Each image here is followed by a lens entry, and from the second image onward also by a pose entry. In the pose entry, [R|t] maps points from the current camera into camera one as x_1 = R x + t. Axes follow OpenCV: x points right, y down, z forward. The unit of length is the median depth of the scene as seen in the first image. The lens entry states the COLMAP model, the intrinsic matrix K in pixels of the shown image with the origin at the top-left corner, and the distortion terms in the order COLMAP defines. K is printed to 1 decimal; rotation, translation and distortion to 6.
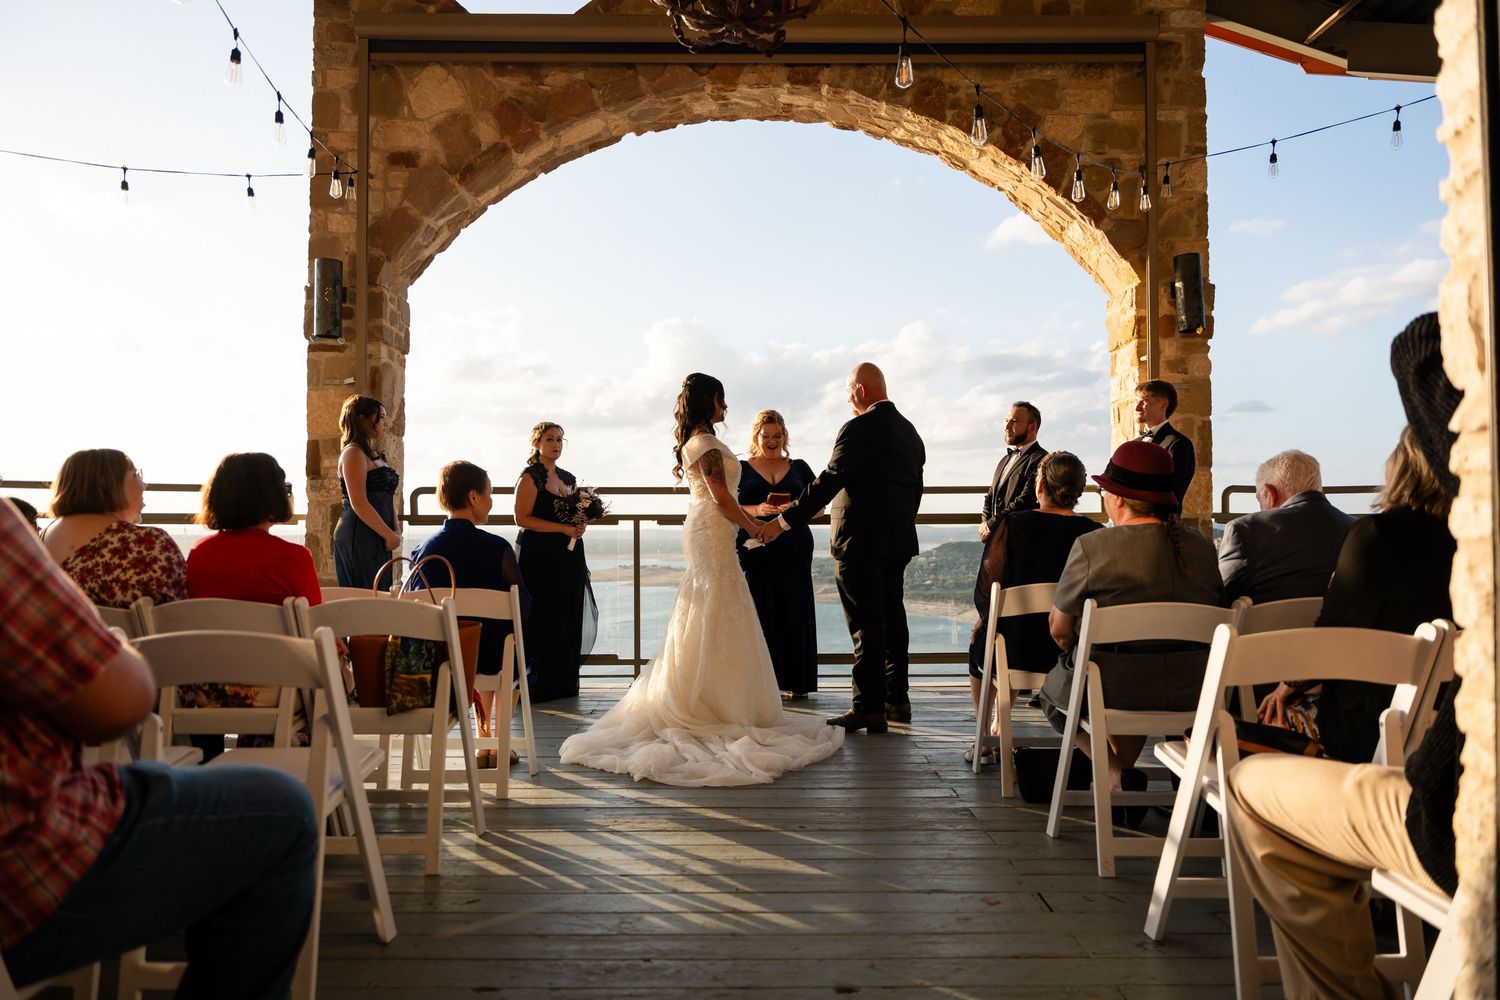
lens RADIAL K [[1005.8, 0, 750.0], [0, 1005.8, 500.0], [0, 0, 1]] dist [0.002386, -0.000108]
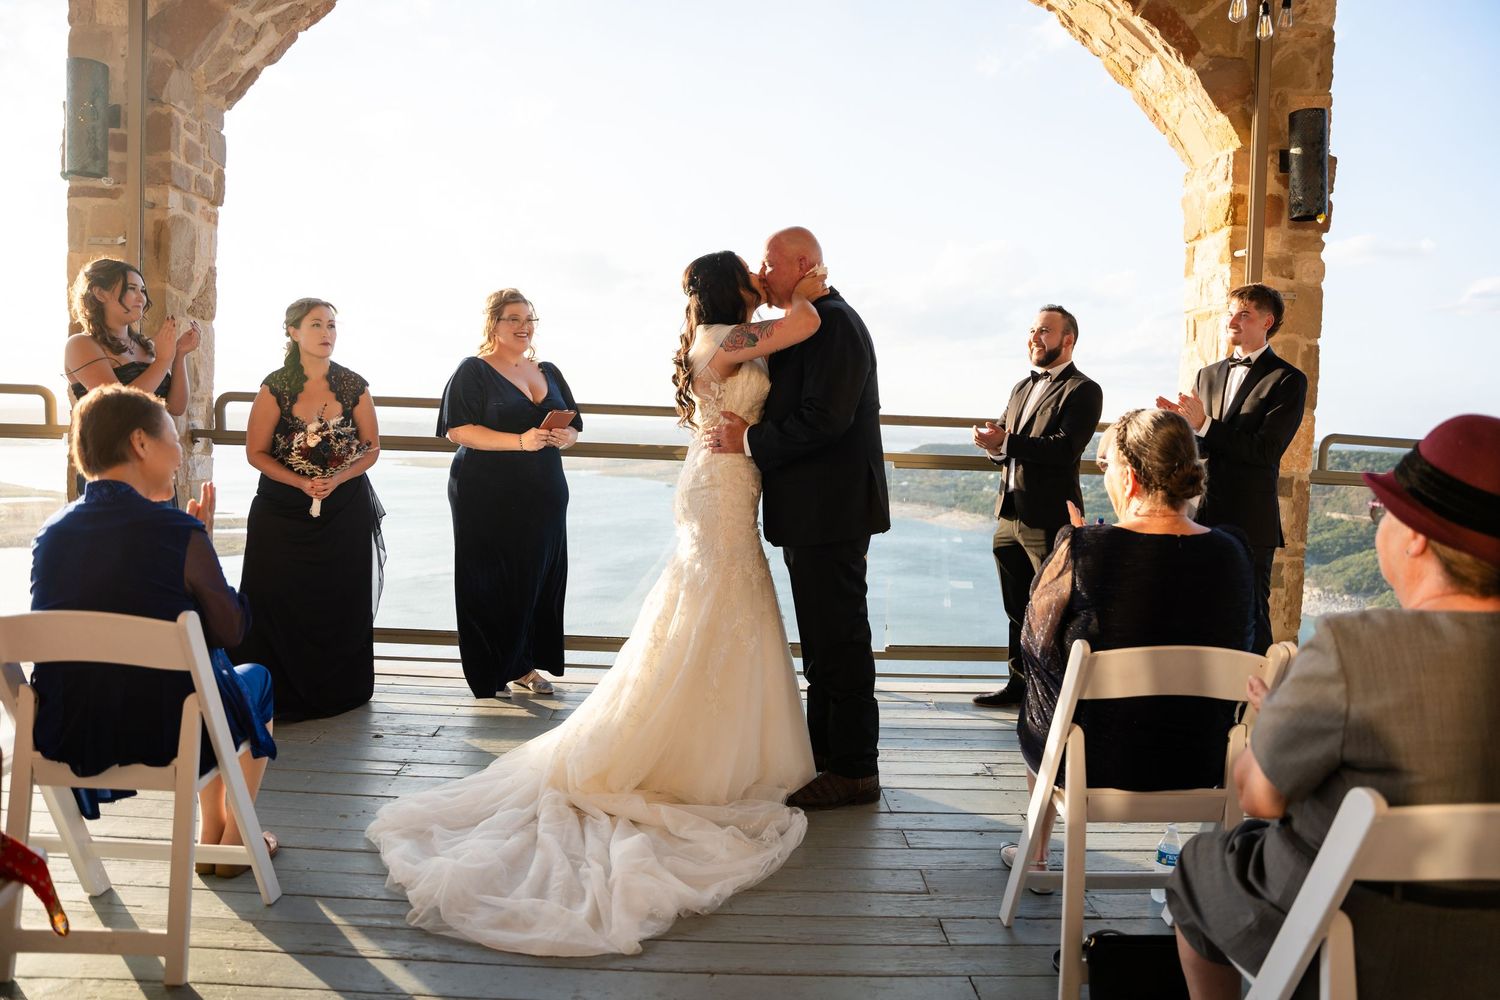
lens RADIAL K [[1038.1, 0, 750.0], [0, 1038.1, 500.0], [0, 0, 1]] dist [-0.148865, 0.093730]
pose [[0.998952, 0.037257, 0.026602, 0.029994], [-0.039778, 0.994033, 0.101566, -0.024254], [-0.022659, -0.102518, 0.994473, 0.277071]]
